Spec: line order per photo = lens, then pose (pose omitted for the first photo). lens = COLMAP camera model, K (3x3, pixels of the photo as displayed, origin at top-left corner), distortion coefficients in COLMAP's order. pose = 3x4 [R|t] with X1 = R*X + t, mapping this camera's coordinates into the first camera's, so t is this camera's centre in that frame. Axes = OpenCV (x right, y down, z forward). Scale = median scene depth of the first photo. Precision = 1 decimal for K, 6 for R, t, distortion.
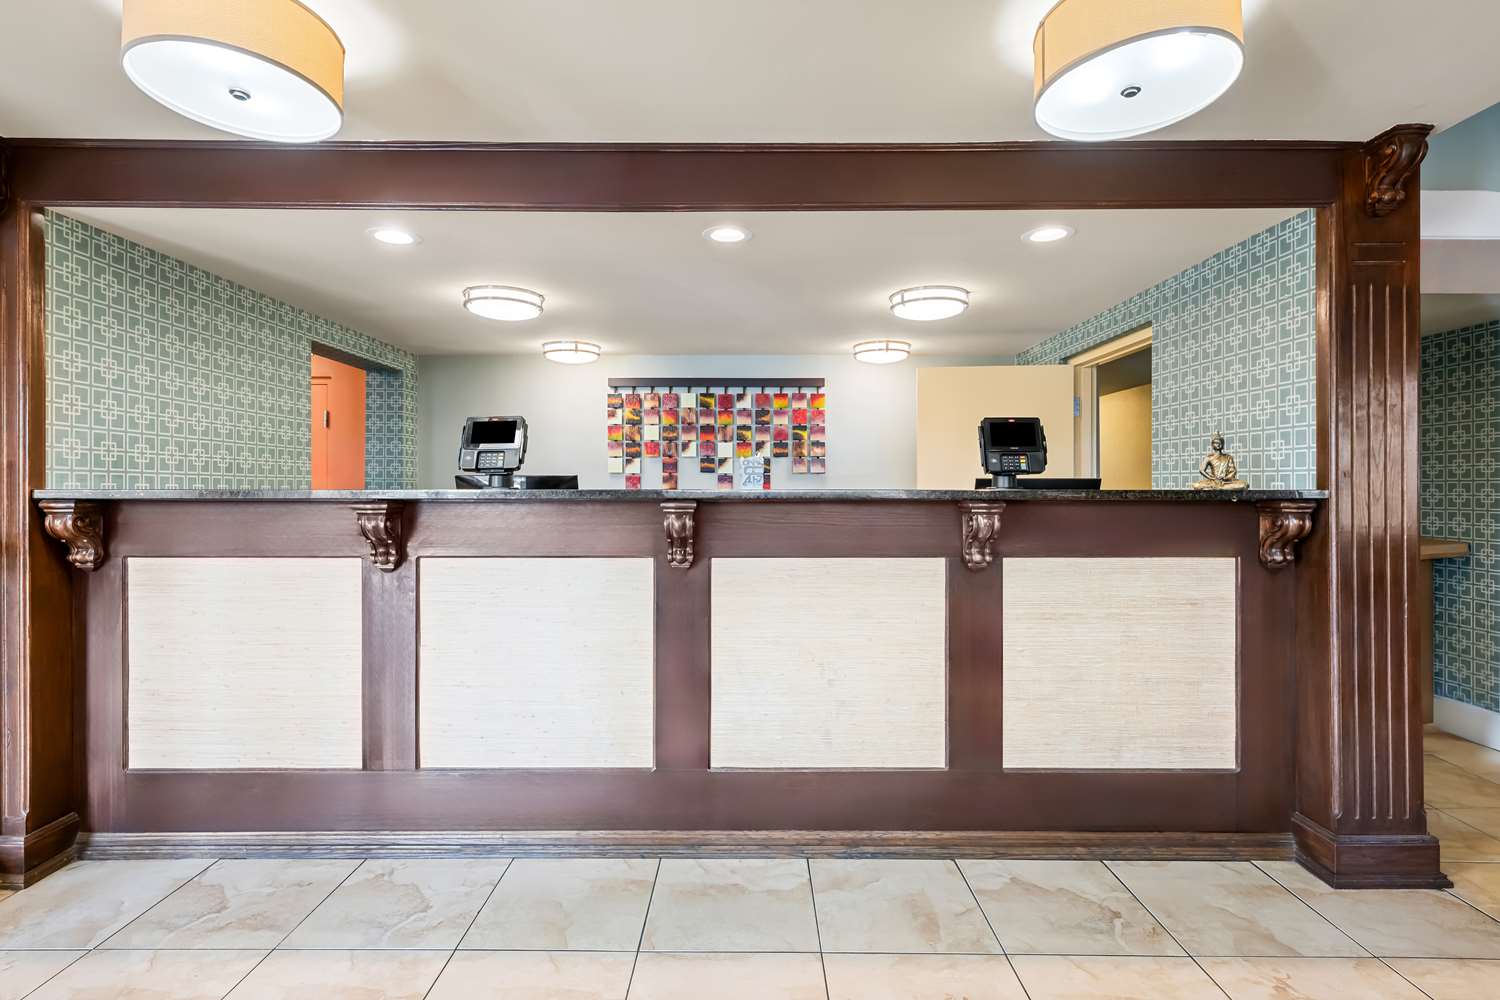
lens RADIAL K [[718.7, 0, 748.8], [0, 718.7, 491.5], [0, 0, 1]] dist [-0.000793, -0.000280]
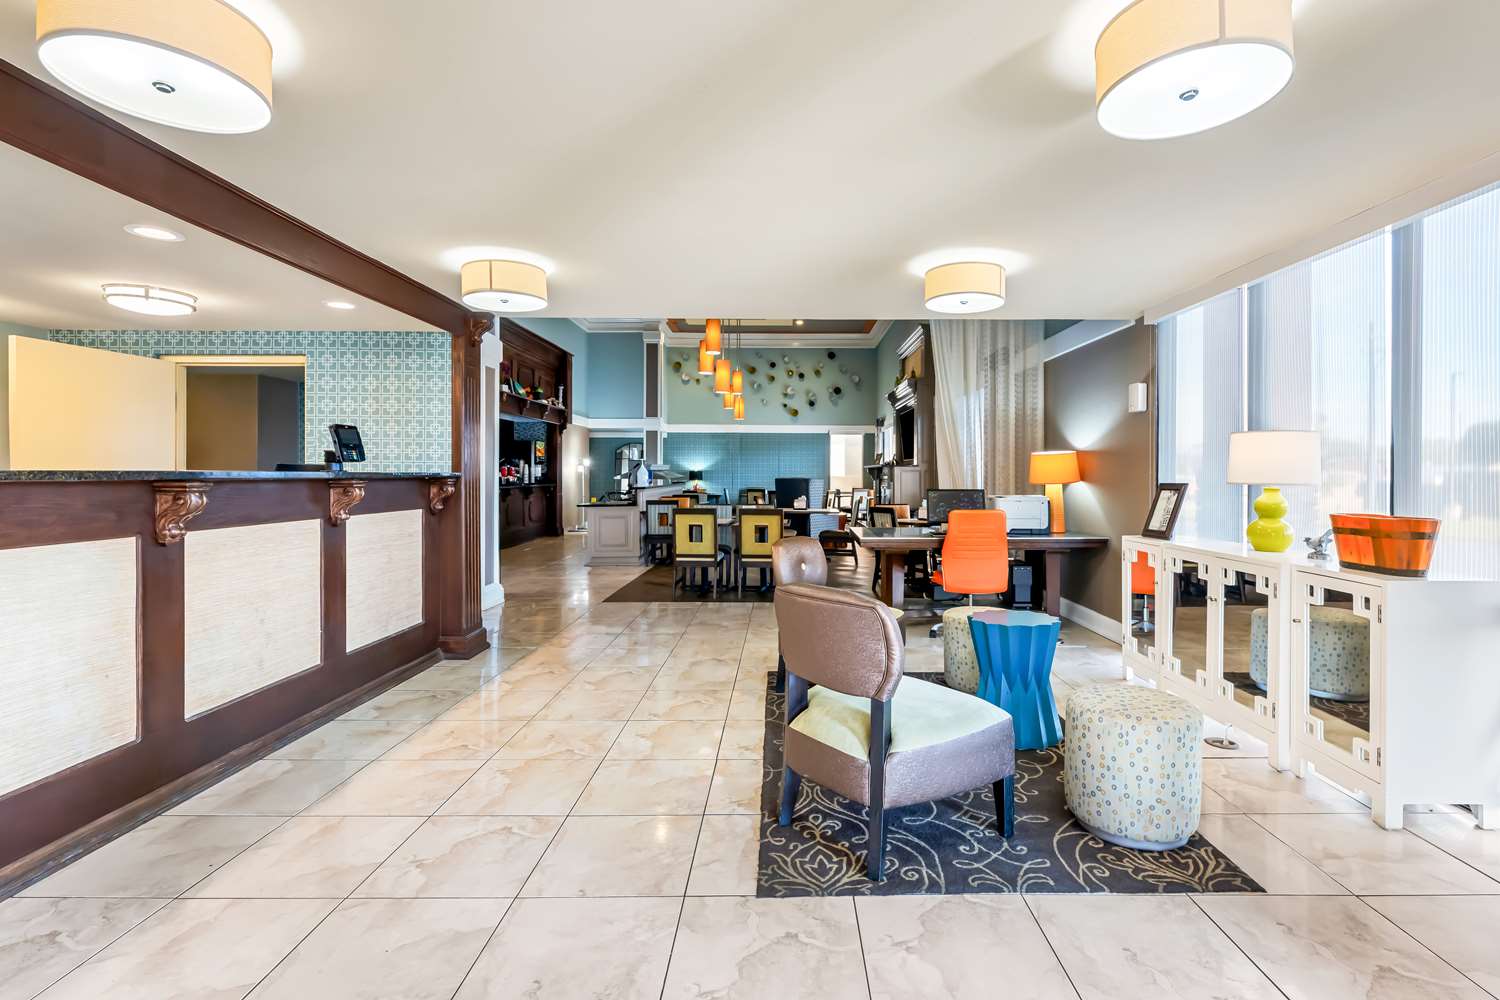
lens RADIAL K [[597.7, 0, 748.0], [0, 597.7, 476.5], [0, 0, 1]] dist [-0.000146, -0.000030]
pose [[0.060797, -0.003740, 0.998143, -0.834270], [-0.001089, 0.999992, 0.003813, 0.001310], [-0.998150, -0.001318, 0.060793, 0.061487]]
